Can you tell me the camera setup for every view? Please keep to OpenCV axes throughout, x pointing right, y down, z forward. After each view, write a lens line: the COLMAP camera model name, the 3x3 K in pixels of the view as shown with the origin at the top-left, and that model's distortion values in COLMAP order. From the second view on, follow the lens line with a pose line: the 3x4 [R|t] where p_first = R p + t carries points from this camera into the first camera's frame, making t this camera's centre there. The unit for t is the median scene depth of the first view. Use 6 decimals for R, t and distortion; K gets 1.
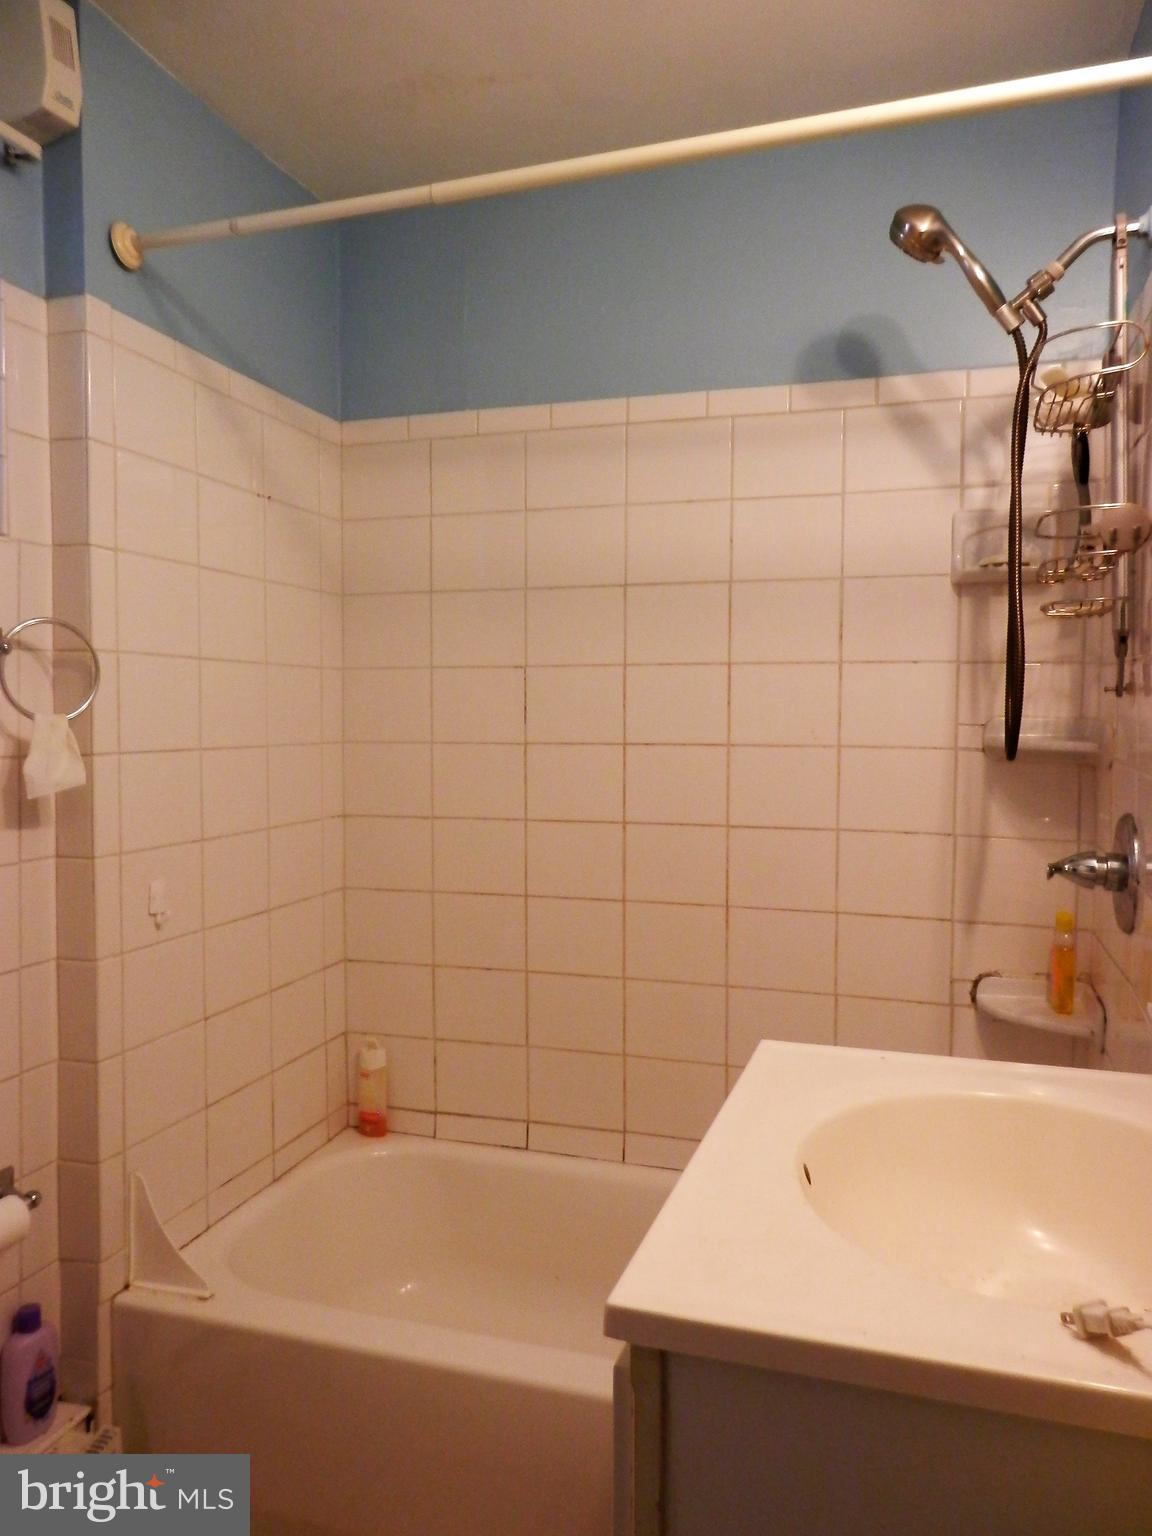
lens RADIAL K [[1137.3, 0, 577.7], [0, 1137.3, 768.0], [0, 0, 1]] dist [-0.003377, 0.010371]
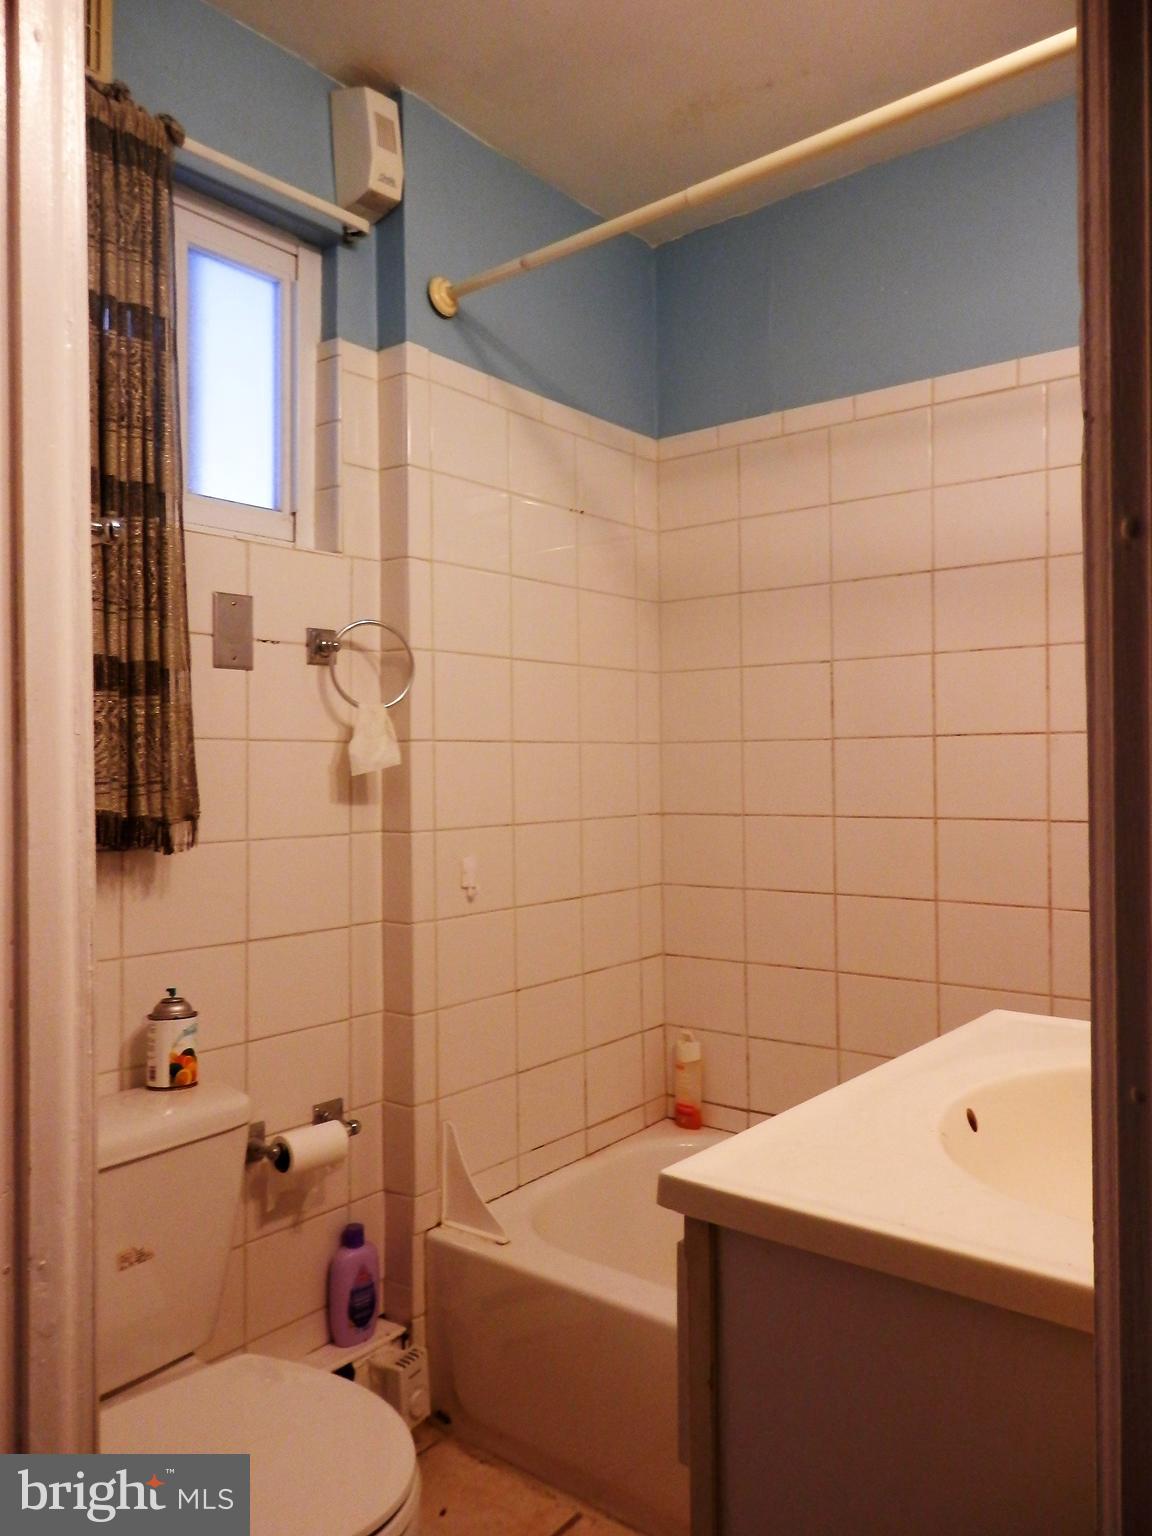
lens RADIAL K [[1137.3, 0, 575.1], [0, 1137.3, 765.7], [0, 0, 1]] dist [-0.003377, 0.010371]
pose [[0.935307, -0.010859, -0.353671, 0.124754], [-0.003542, 0.999192, -0.040046, 0.056422], [0.353820, 0.038708, 0.934512, -0.001274]]
